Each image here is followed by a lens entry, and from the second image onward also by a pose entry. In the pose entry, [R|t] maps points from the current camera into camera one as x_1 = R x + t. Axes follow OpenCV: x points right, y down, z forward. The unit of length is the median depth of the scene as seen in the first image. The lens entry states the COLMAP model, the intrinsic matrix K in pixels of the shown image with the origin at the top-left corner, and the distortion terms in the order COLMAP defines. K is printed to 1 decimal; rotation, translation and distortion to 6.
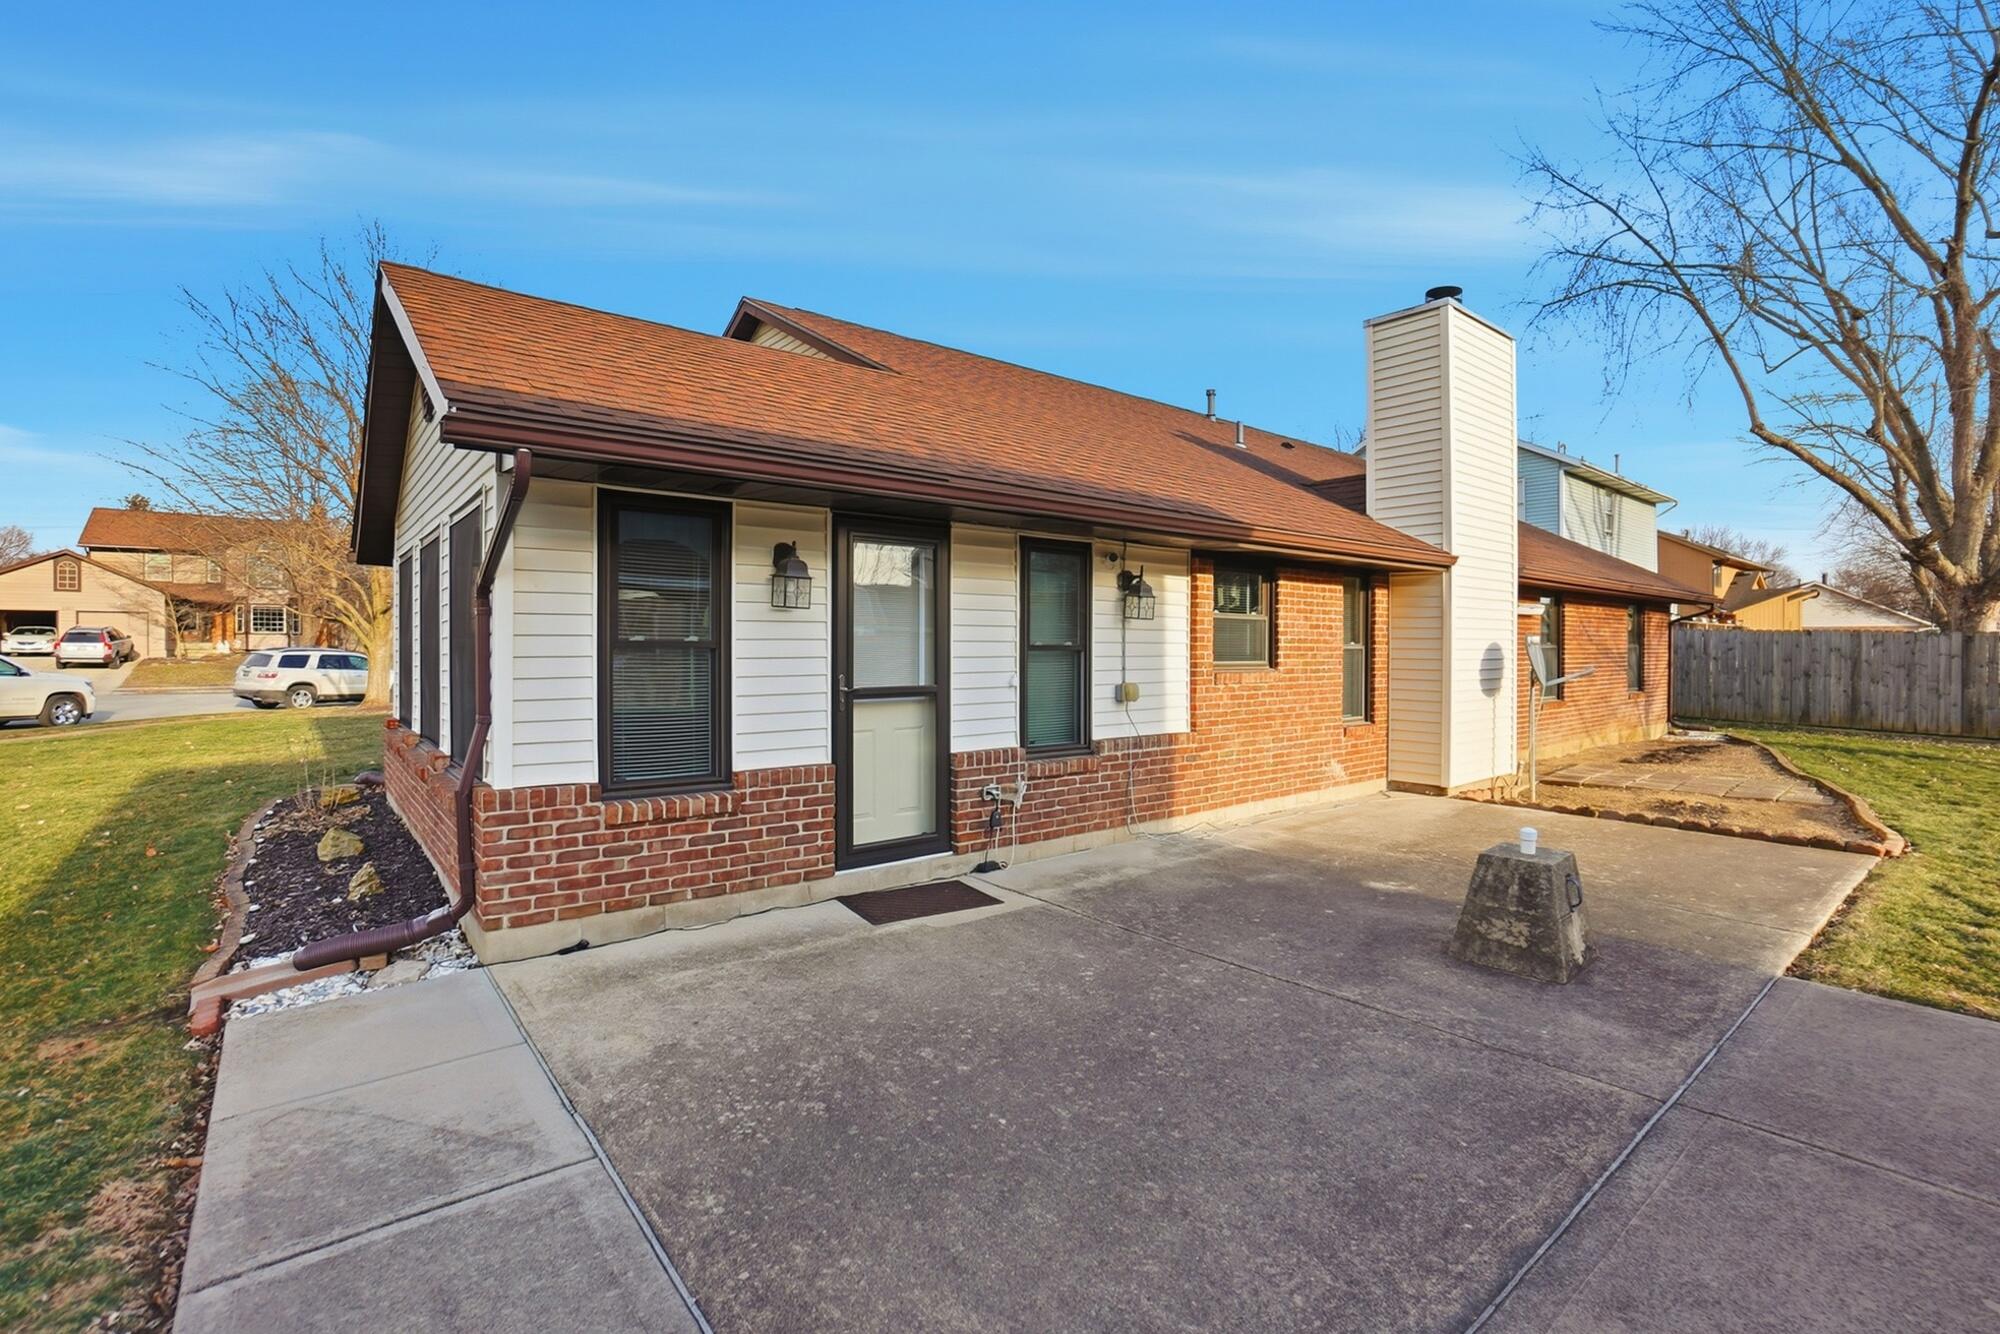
lens RADIAL K [[904.4, 0, 1002.9], [0, 904.4, 651.1], [0, 0, 1]] dist [-0.066776, 0.024989]
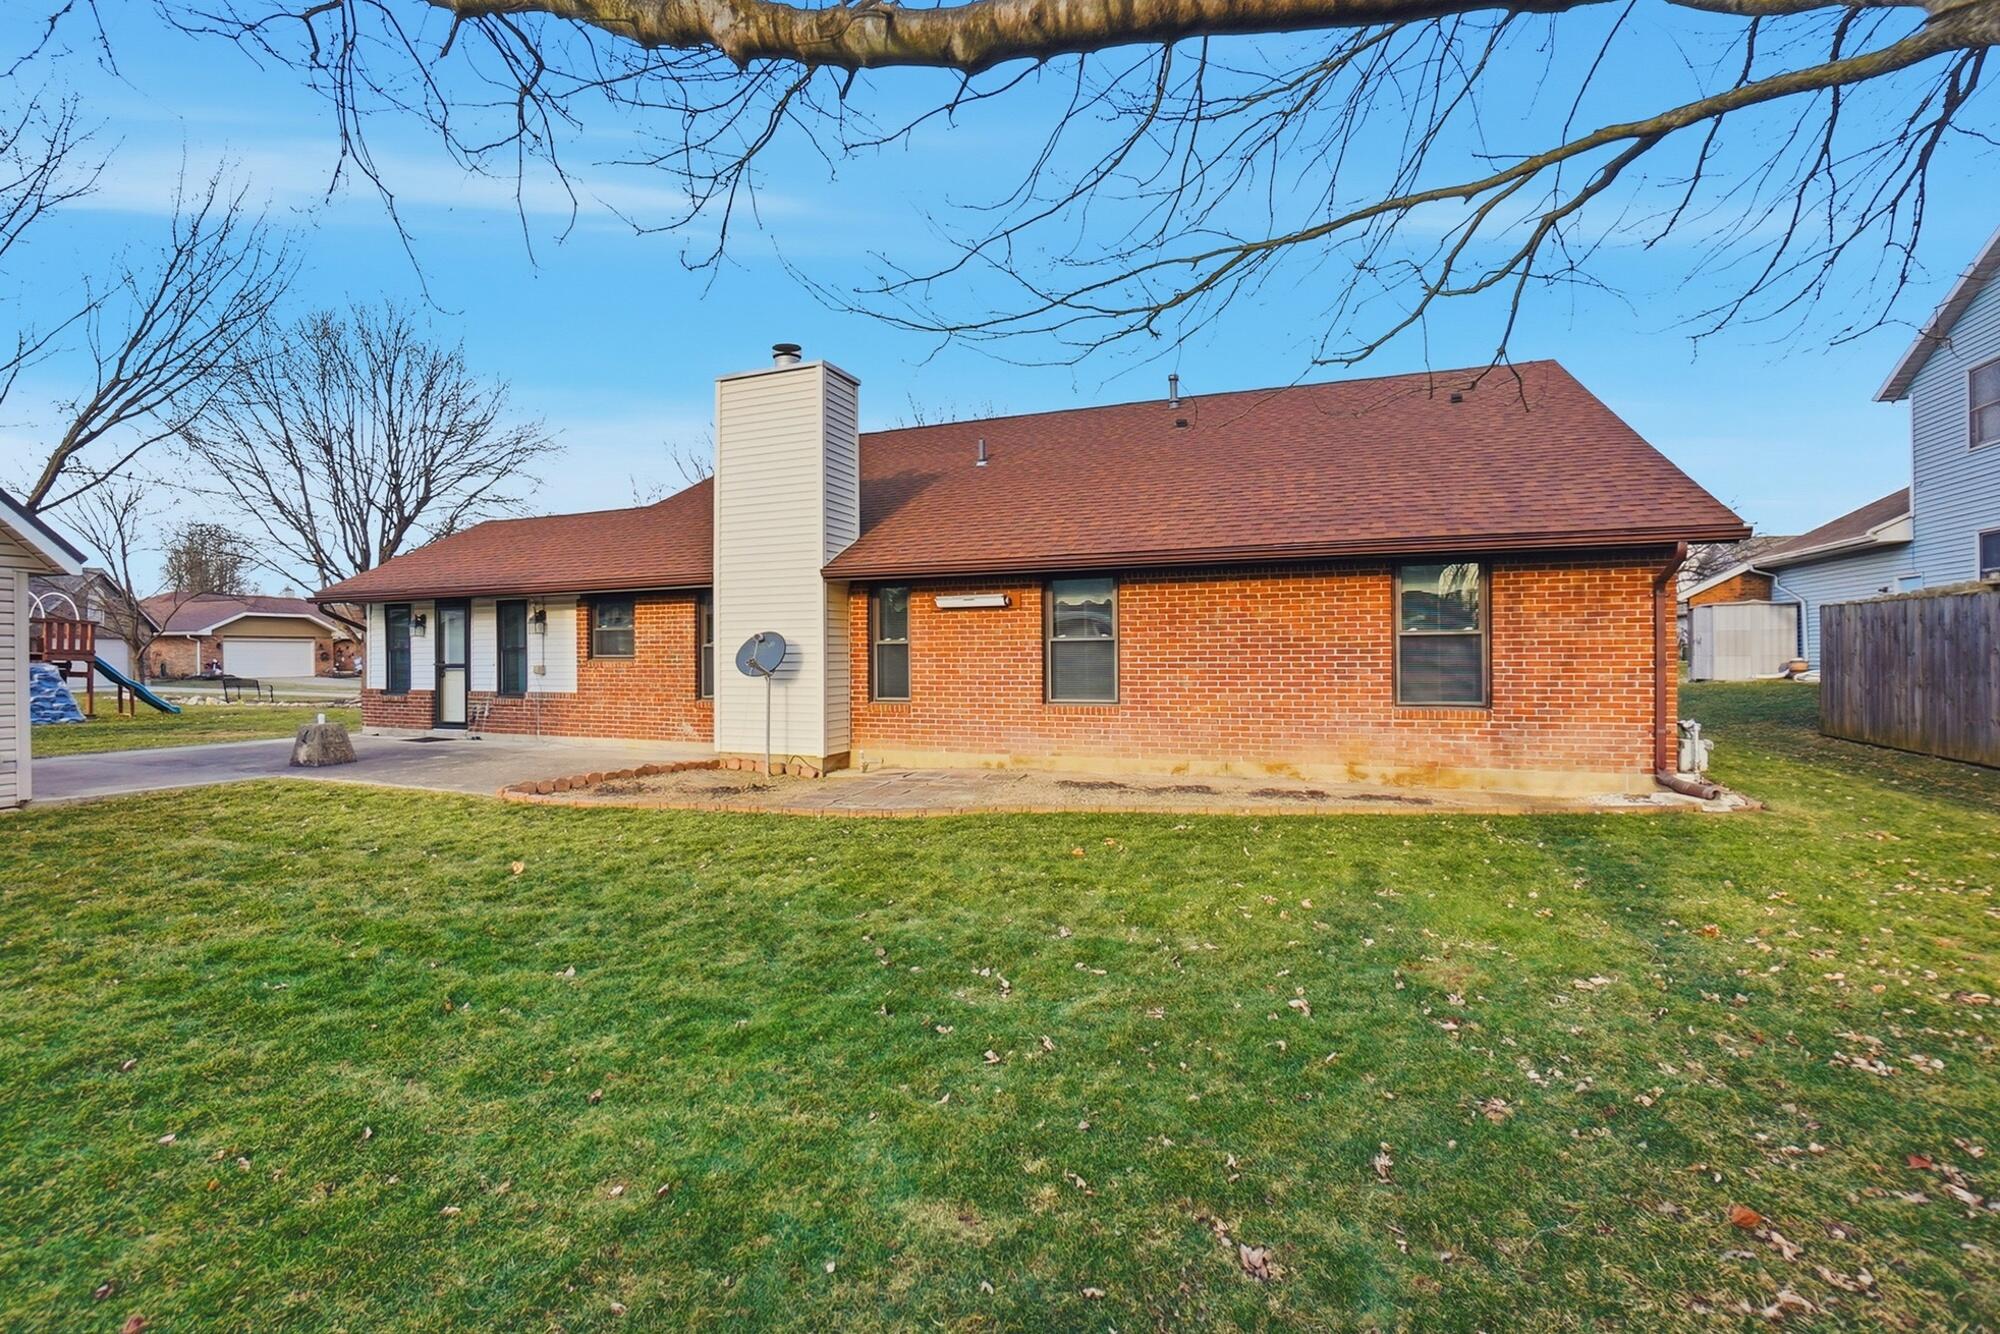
lens RADIAL K [[915.9, 0, 985.9], [0, 915.9, 639.6], [0, 0, 1]] dist [-0.068222, 0.027368]
pose [[0.464929, -0.019044, -0.885143, 3.130857], [0.006576, 0.999815, -0.018057, 0.025863], [0.885323, 0.002575, 0.464969, 1.220457]]
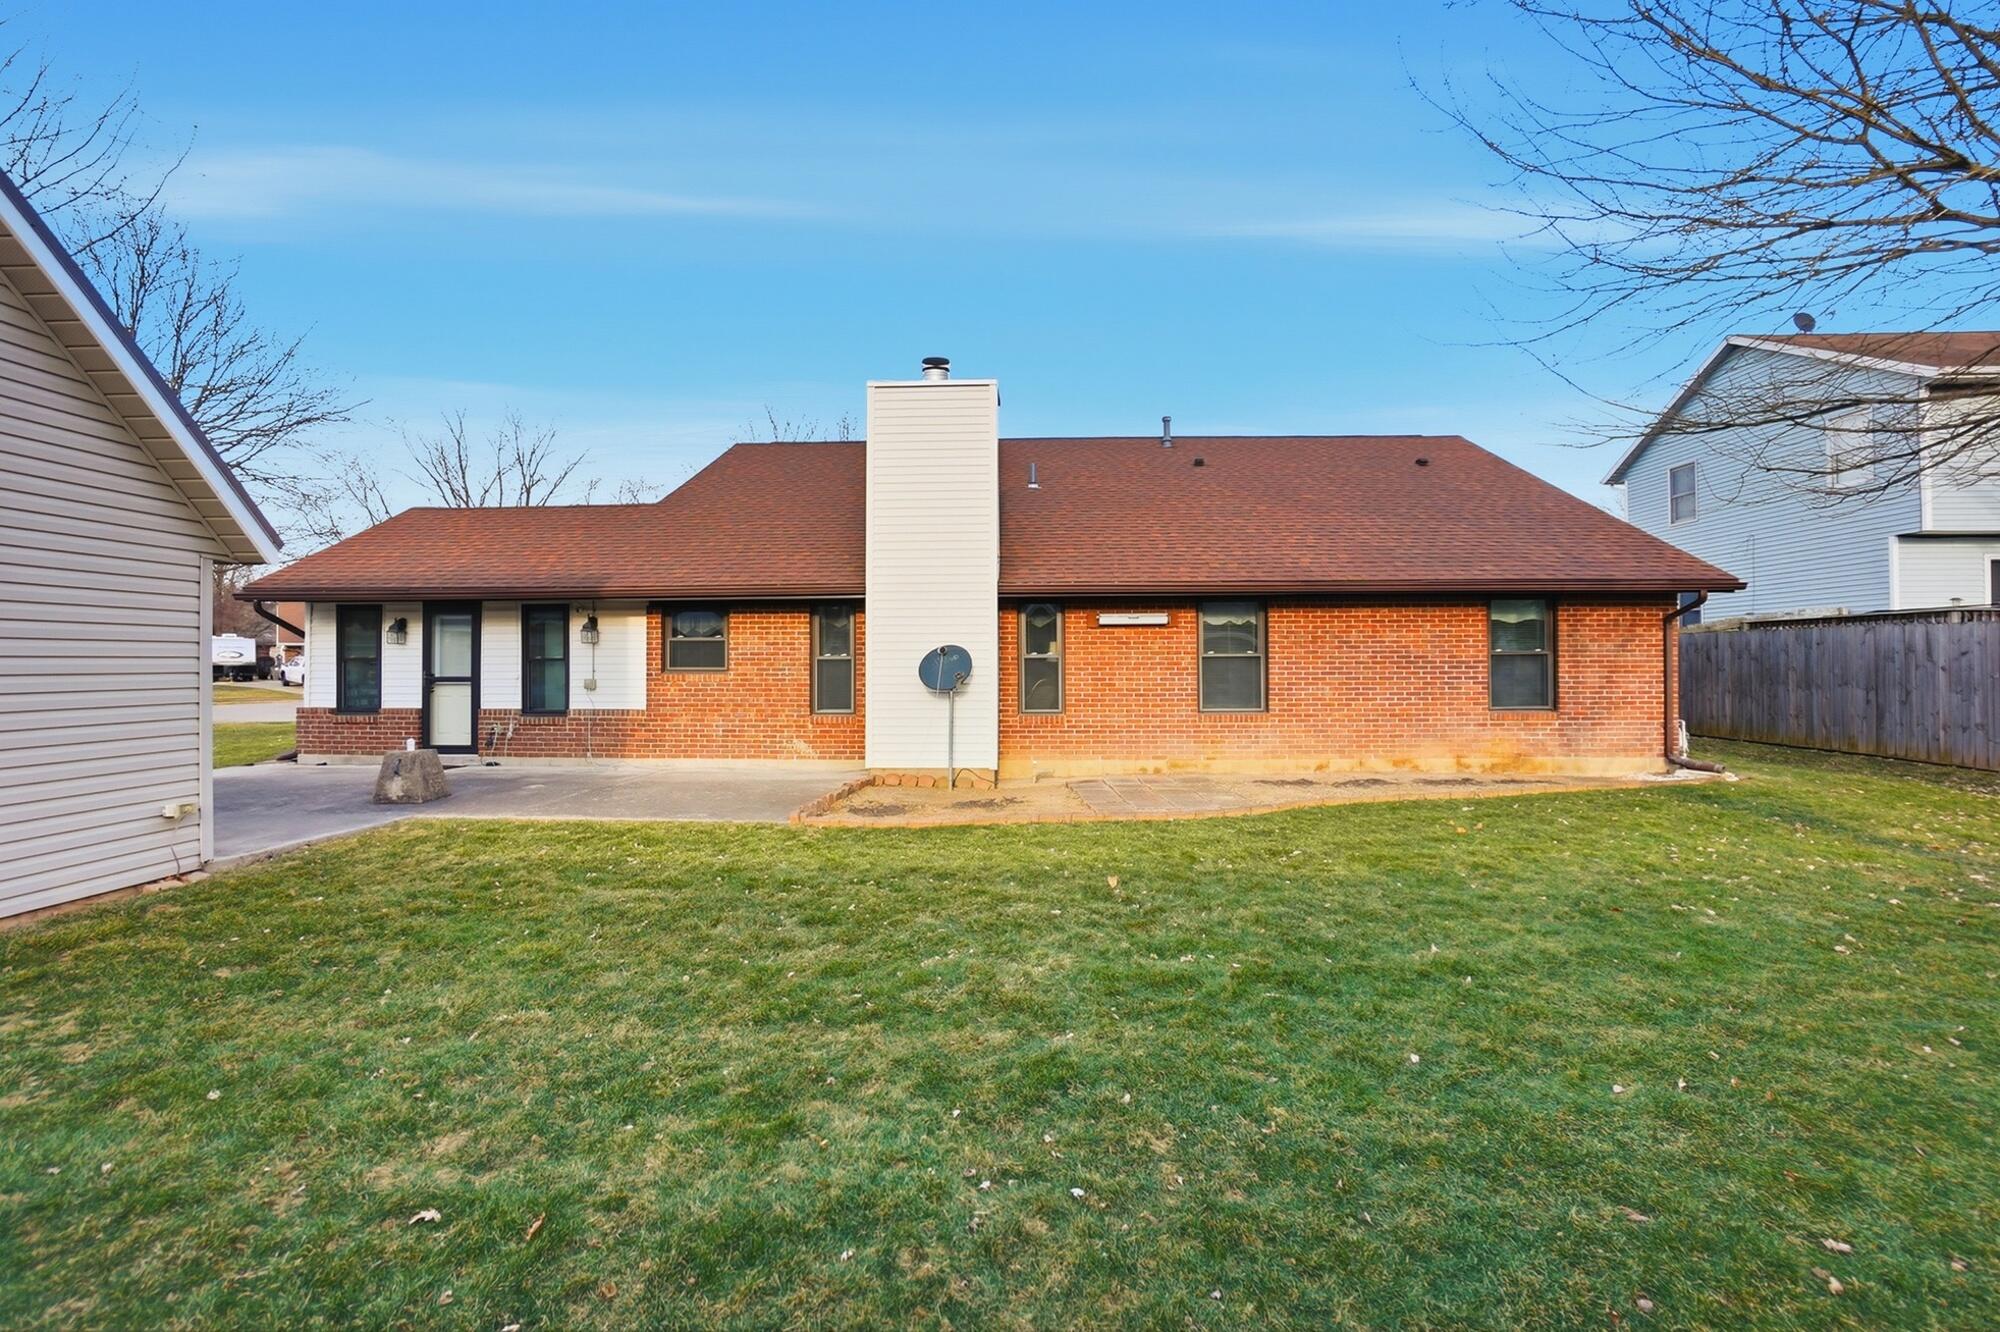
lens RADIAL K [[904.4, 0, 1002.9], [0, 904.4, 650.1], [0, 0, 1]] dist [-0.066776, 0.024989]
pose [[0.738382, -0.013991, -0.674238, 2.532608], [0.003077, 0.999844, -0.017378, 0.013999], [0.674376, 0.010757, 0.738310, 0.304439]]
